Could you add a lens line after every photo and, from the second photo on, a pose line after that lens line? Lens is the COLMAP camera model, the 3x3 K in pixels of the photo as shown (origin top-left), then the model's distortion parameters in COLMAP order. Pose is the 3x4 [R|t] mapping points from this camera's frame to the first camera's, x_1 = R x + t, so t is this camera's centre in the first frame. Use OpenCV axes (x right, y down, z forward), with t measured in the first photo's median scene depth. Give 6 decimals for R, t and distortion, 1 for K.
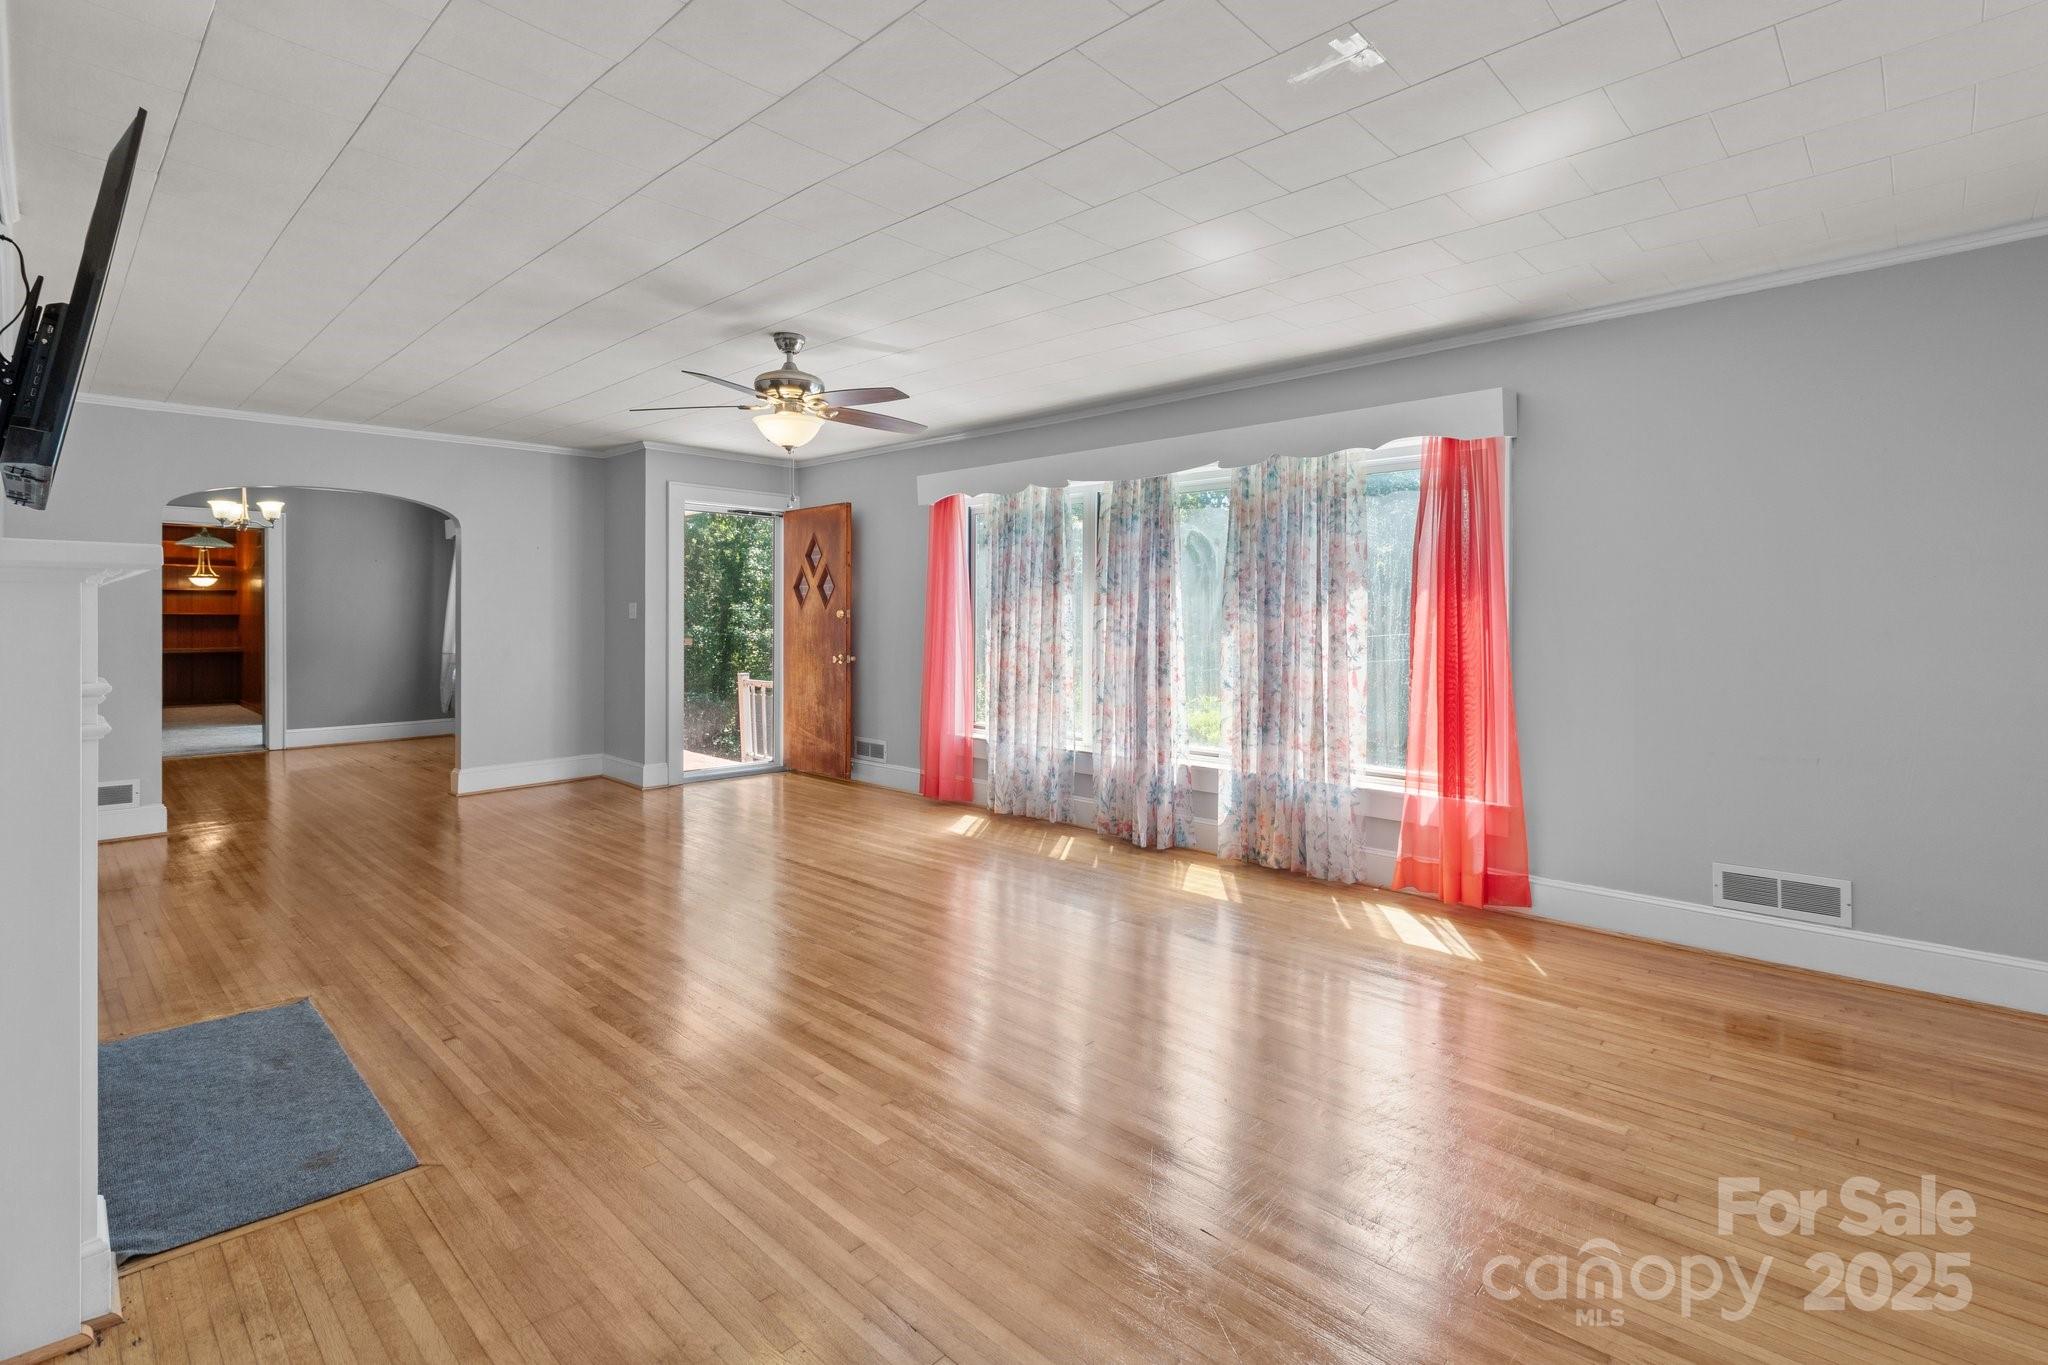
lens RADIAL K [[961.7, 0, 1047.7], [0, 961.7, 624.0], [0, 0, 1]] dist [0.002839, 0.000155]
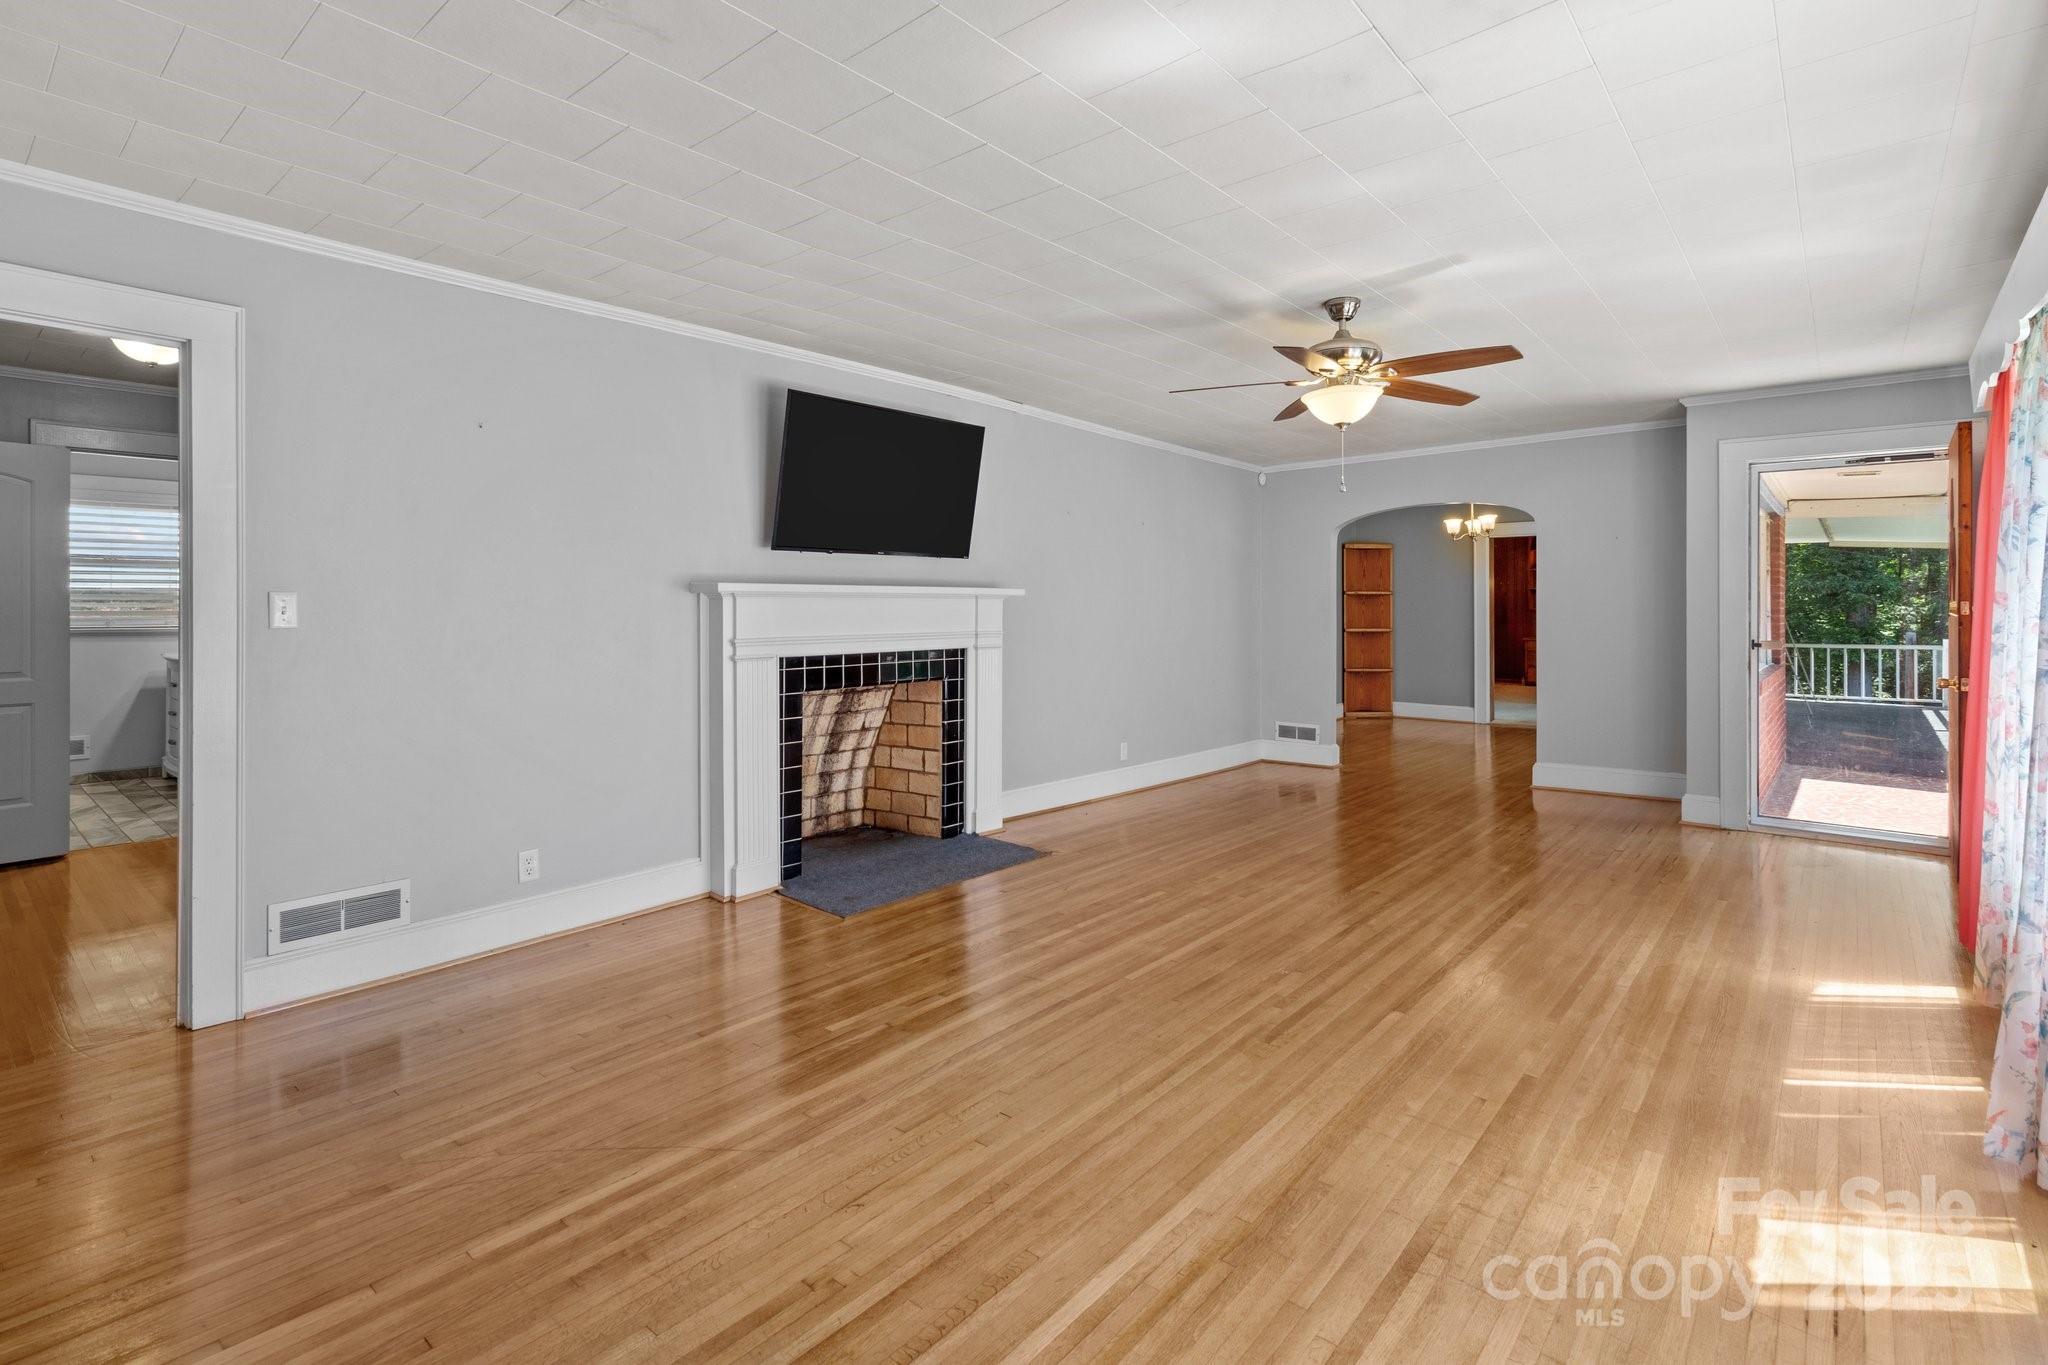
lens RADIAL K [[961.7, 0, 1022.7], [0, 961.7, 603.5], [0, 0, 1]] dist [0.002839, 0.000155]
pose [[0.033716, -0.007706, -0.999402, 0.619822], [-0.007494, 0.999940, -0.007963, -0.007247], [0.999403, 0.007758, 0.033657, 0.675248]]
